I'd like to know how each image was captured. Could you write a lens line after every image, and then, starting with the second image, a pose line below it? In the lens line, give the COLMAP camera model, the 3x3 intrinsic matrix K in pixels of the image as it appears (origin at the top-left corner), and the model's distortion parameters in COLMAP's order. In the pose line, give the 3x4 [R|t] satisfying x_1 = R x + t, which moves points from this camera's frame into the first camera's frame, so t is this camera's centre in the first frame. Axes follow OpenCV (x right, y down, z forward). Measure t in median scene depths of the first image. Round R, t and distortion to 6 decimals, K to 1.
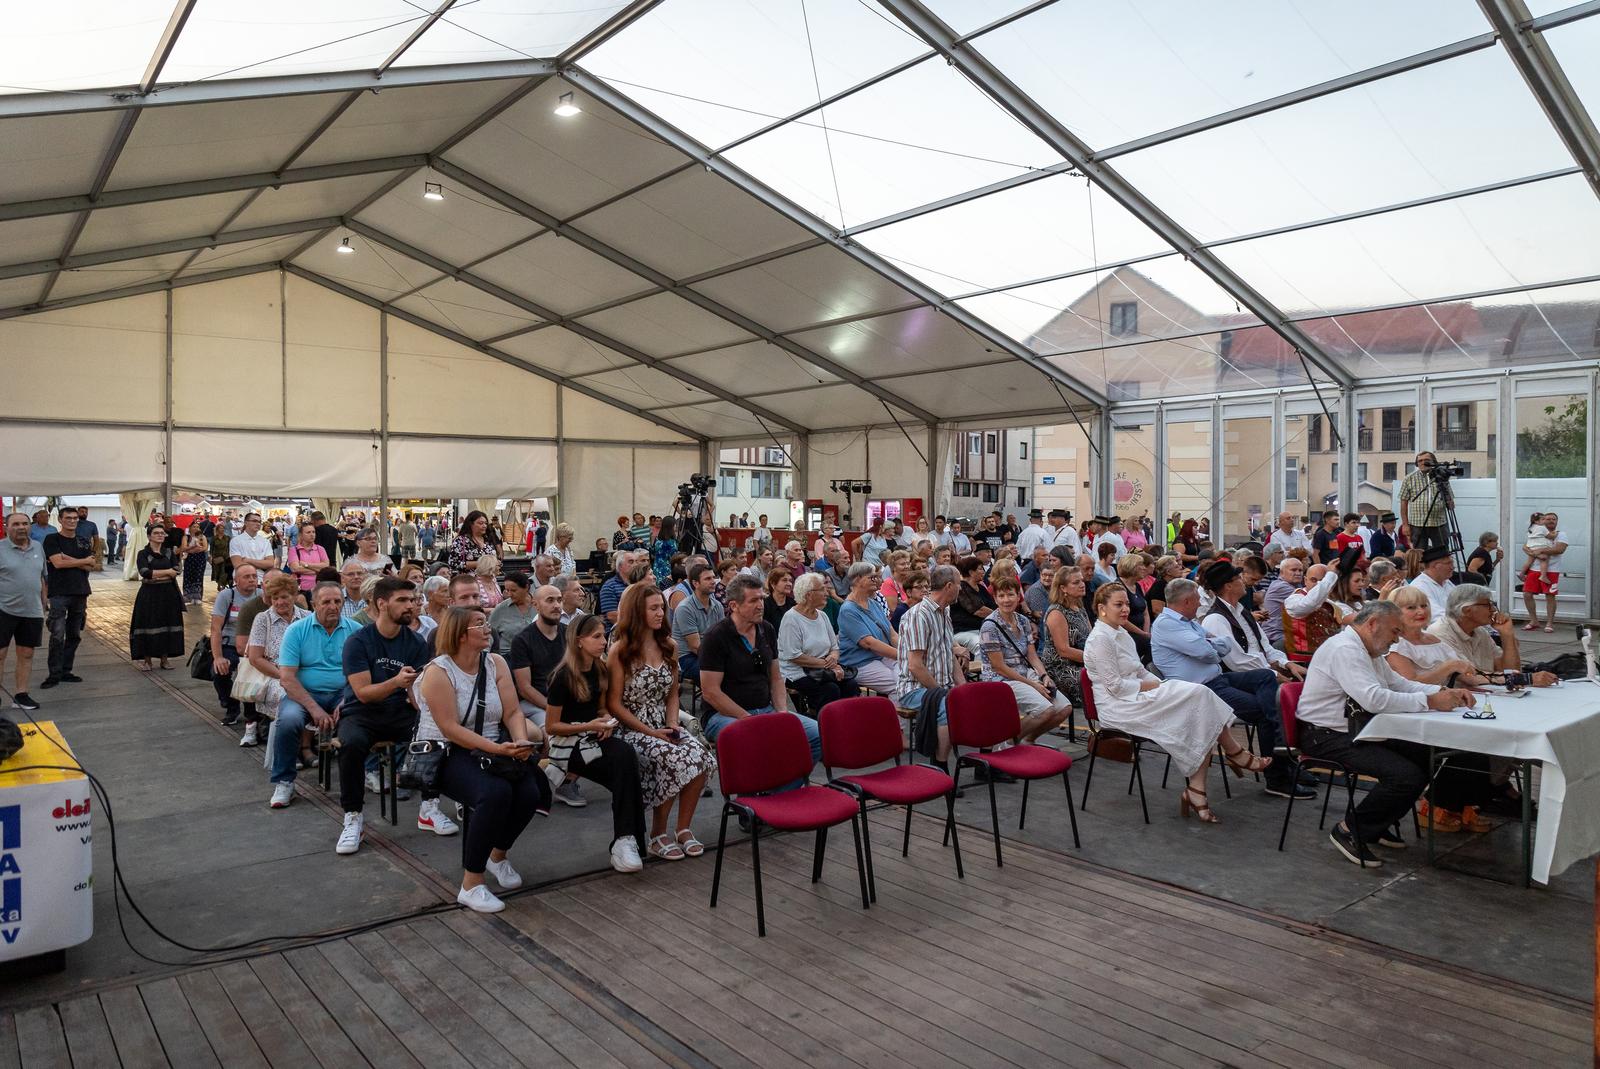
lens RADIAL K [[1064.9, 0, 800.0], [0, 1064.9, 534.5], [0, 0, 1]] dist [-0.006374, -0.003975]
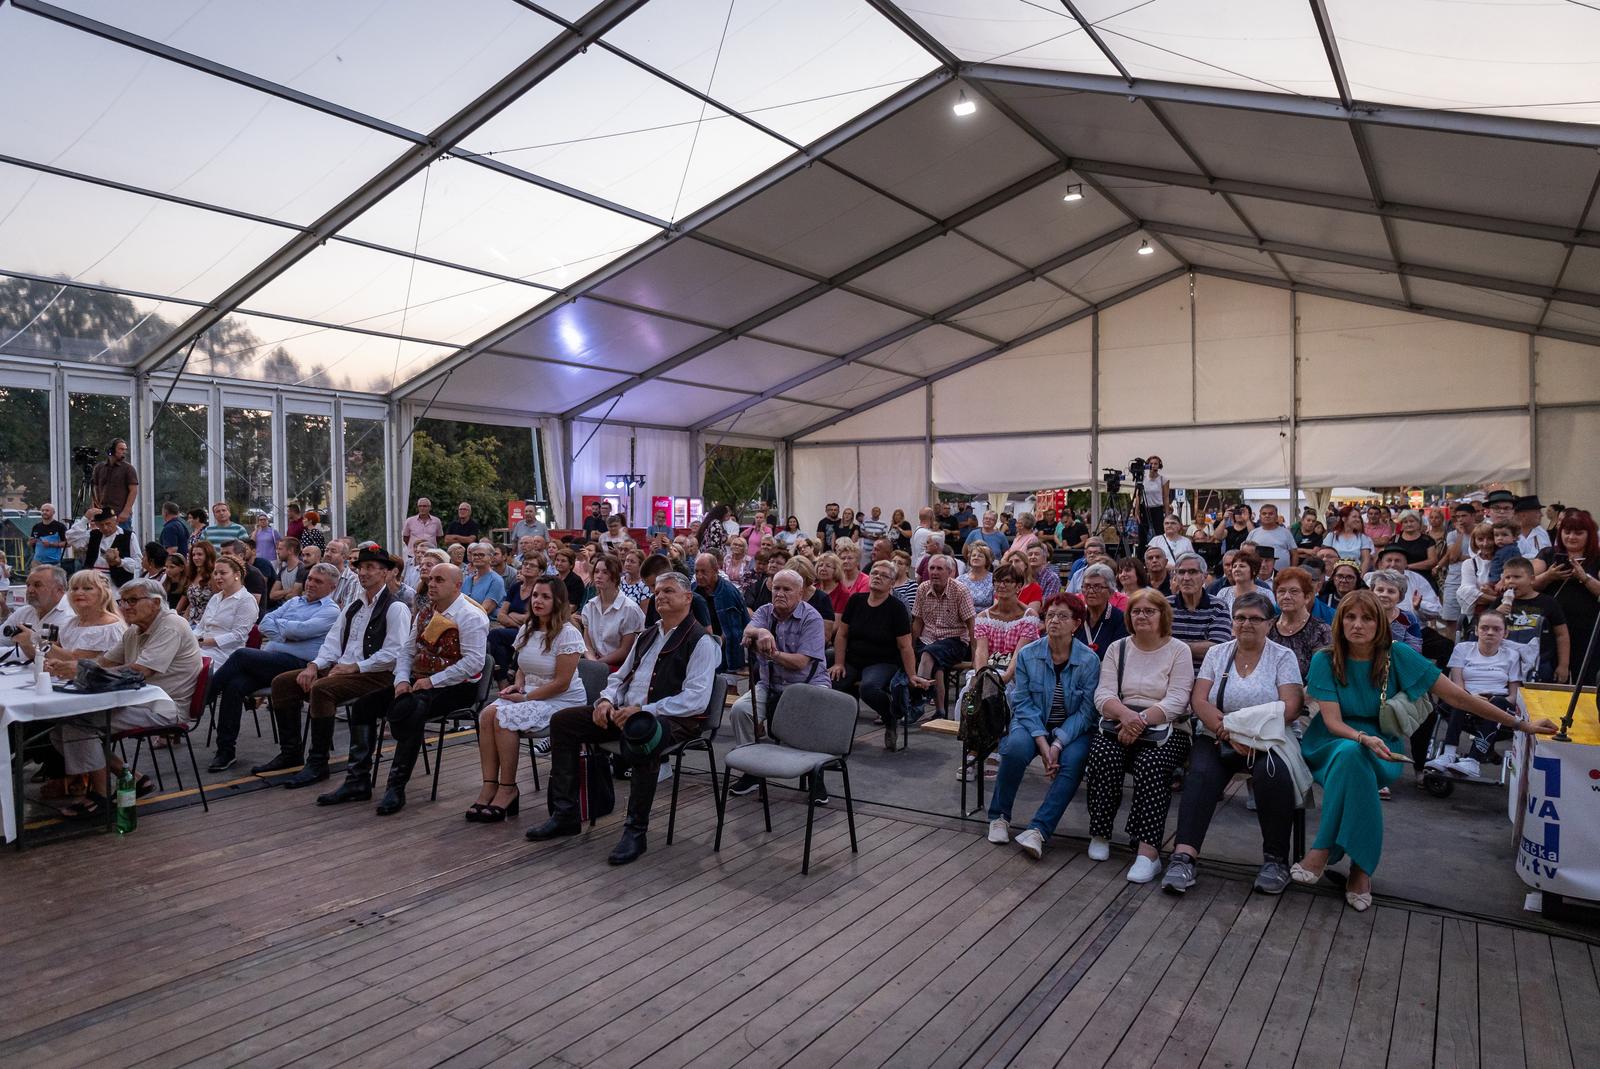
lens RADIAL K [[1064.9, 0, 800.0], [0, 1064.9, 534.5], [0, 0, 1]] dist [-0.006374, -0.003975]
pose [[0.316821, 0.023455, -0.948195, 0.386875], [-0.012023, 0.999713, 0.020712, -0.007773], [0.948409, 0.004838, 0.317012, 0.300739]]
